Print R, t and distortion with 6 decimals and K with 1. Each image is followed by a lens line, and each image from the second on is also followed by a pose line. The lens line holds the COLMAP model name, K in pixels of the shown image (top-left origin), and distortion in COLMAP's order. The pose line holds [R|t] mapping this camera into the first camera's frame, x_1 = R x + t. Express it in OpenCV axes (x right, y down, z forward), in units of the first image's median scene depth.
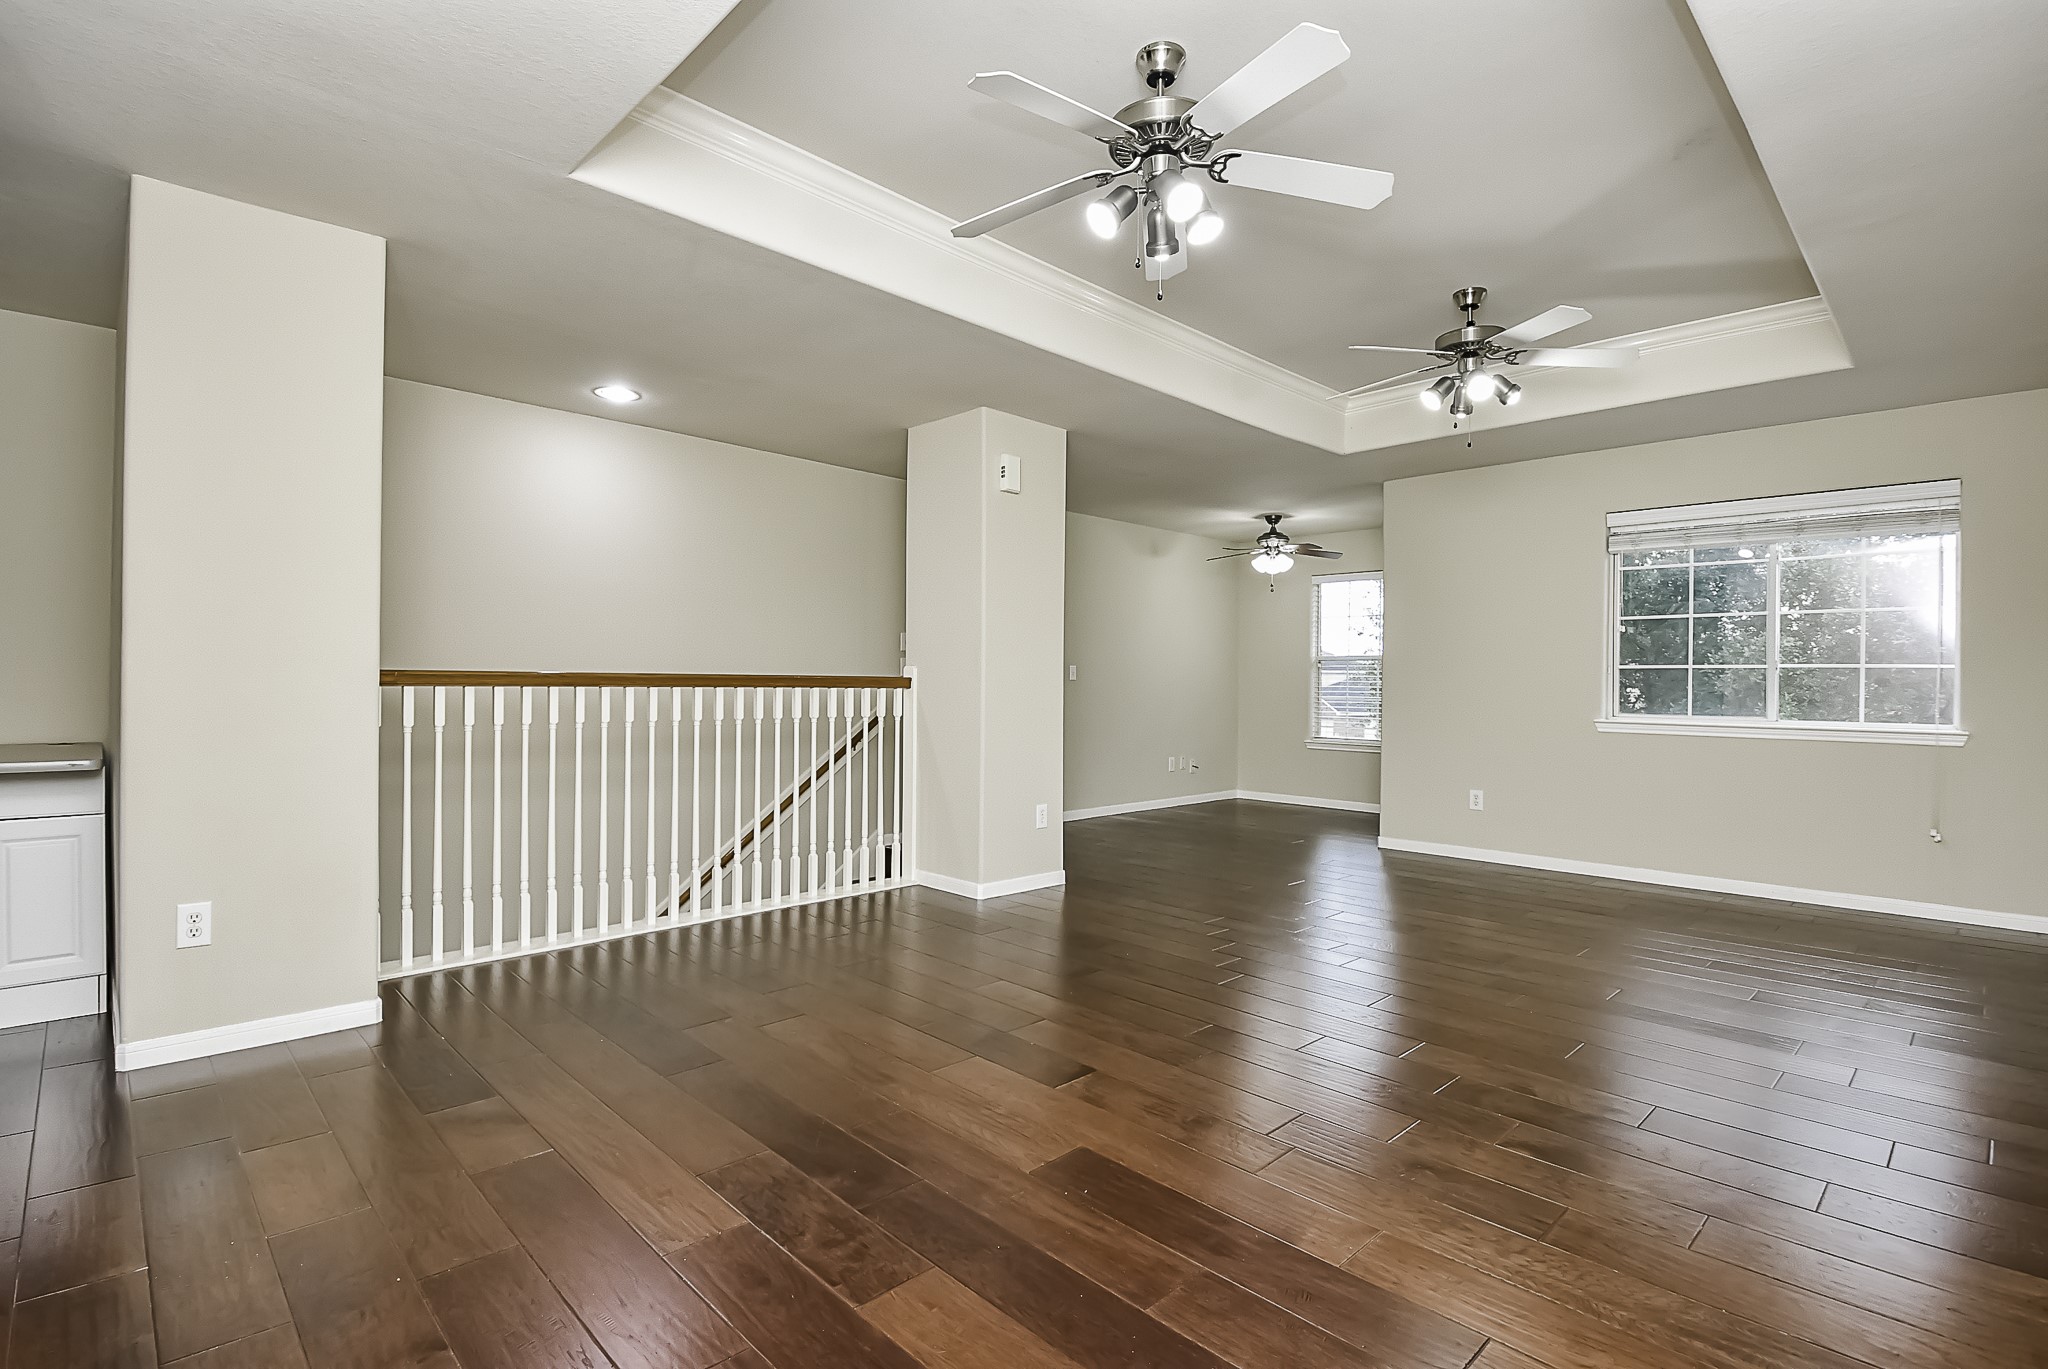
lens RADIAL K [[991.9, 0, 1016.4], [0, 991.9, 682.2], [0, 0, 1]] dist [0.037122, -0.004121]
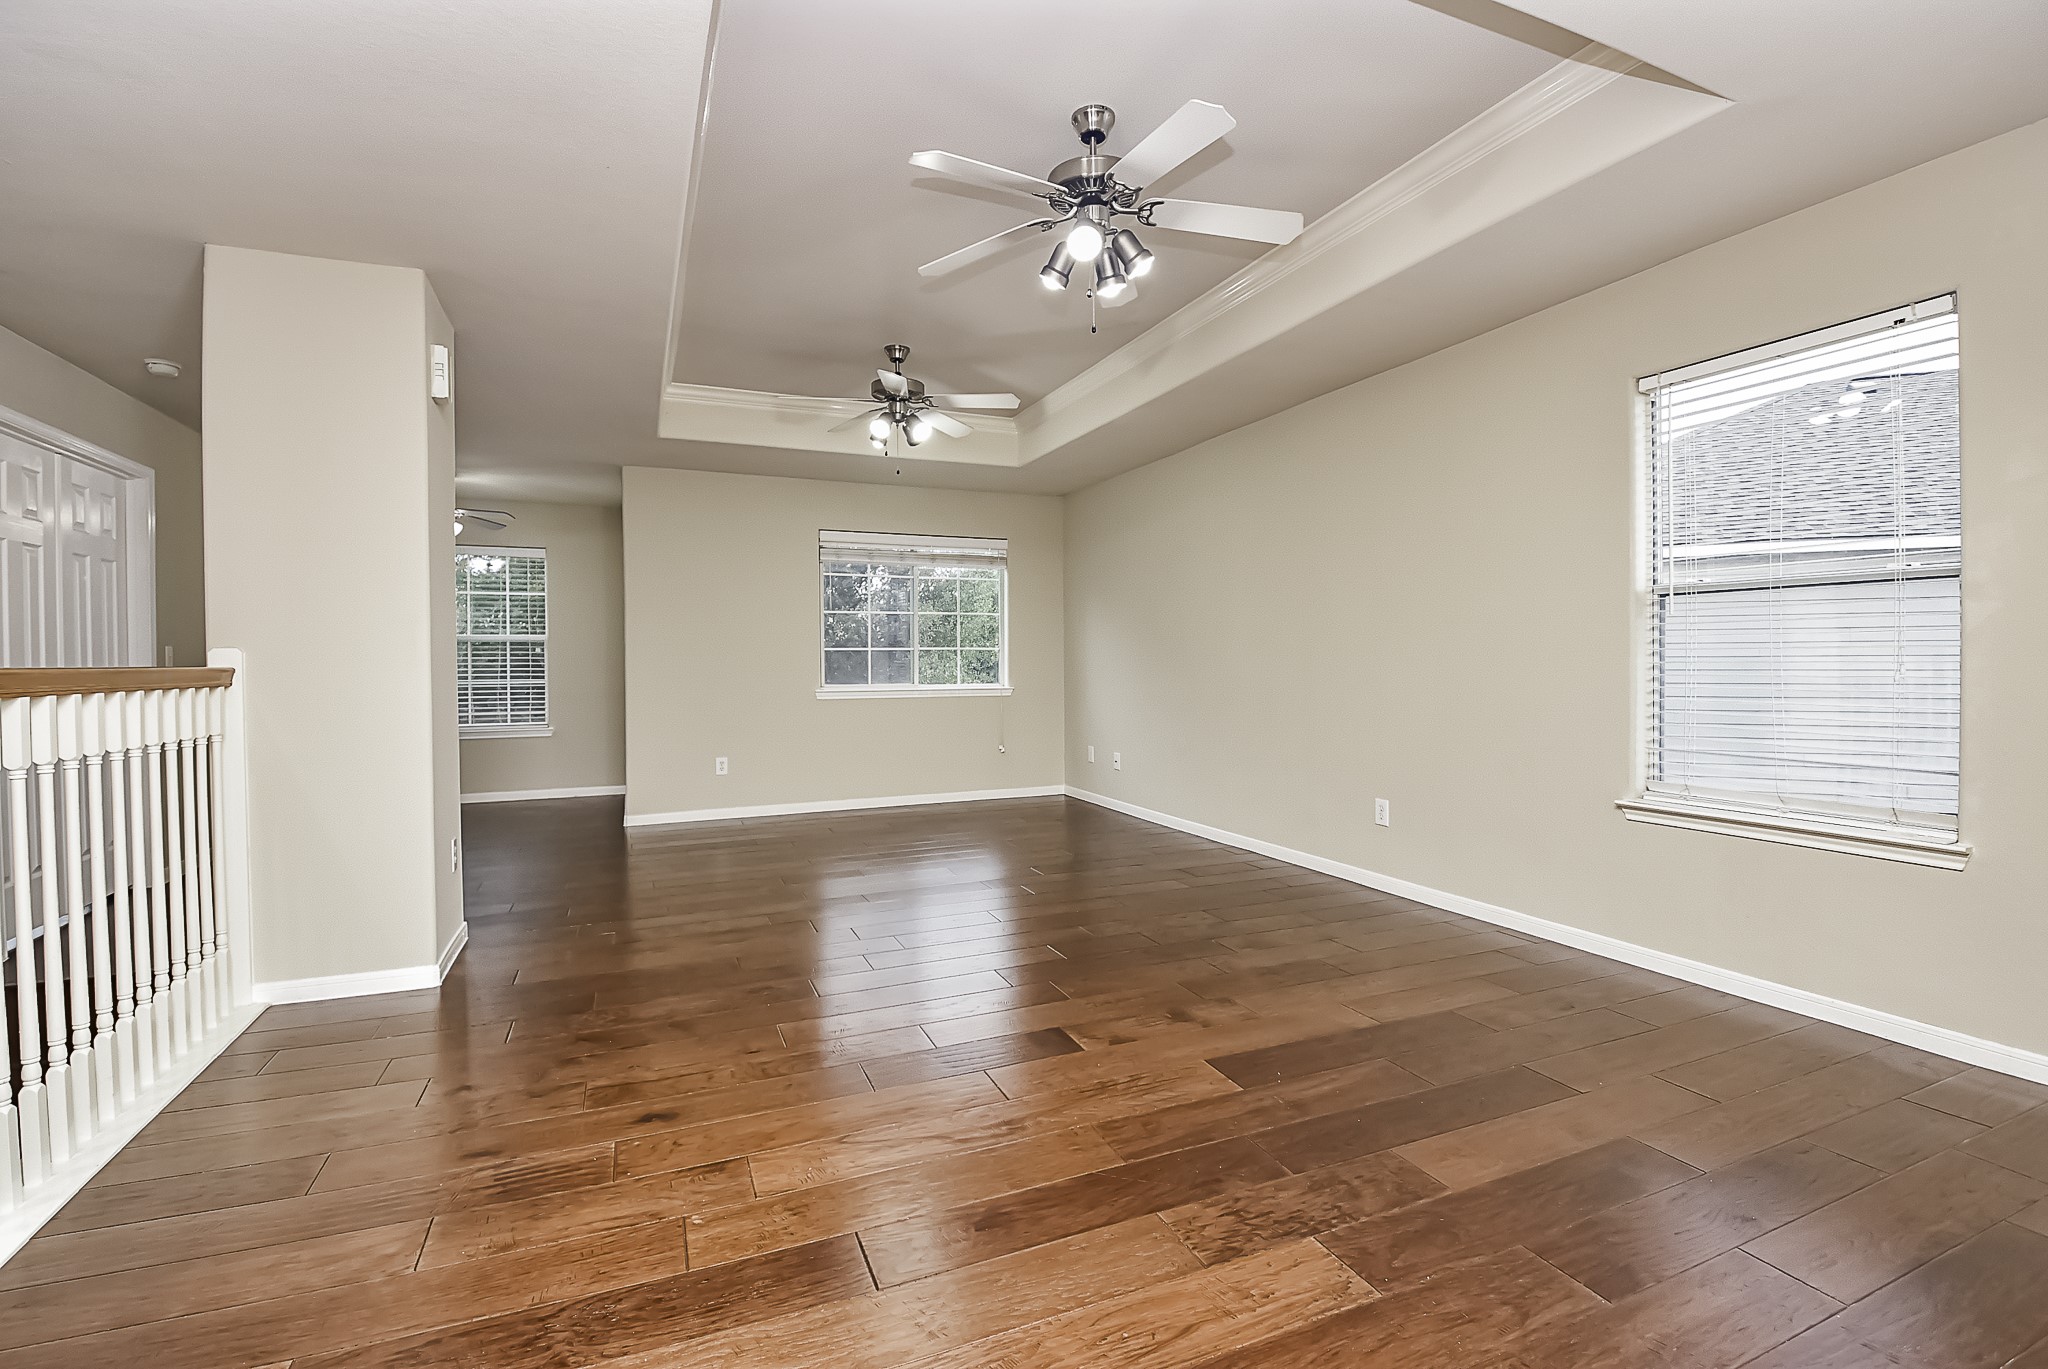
lens RADIAL K [[902.9, 0, 1016.8], [0, 902.9, 677.5], [0, 0, 1]] dist [-0.027567, -0.002748]
pose [[0.363021, -0.029257, 0.931321, -0.446231], [0.014381, 0.999564, 0.025795, -0.005568], [-0.931670, 0.004029, 0.363284, 0.376016]]
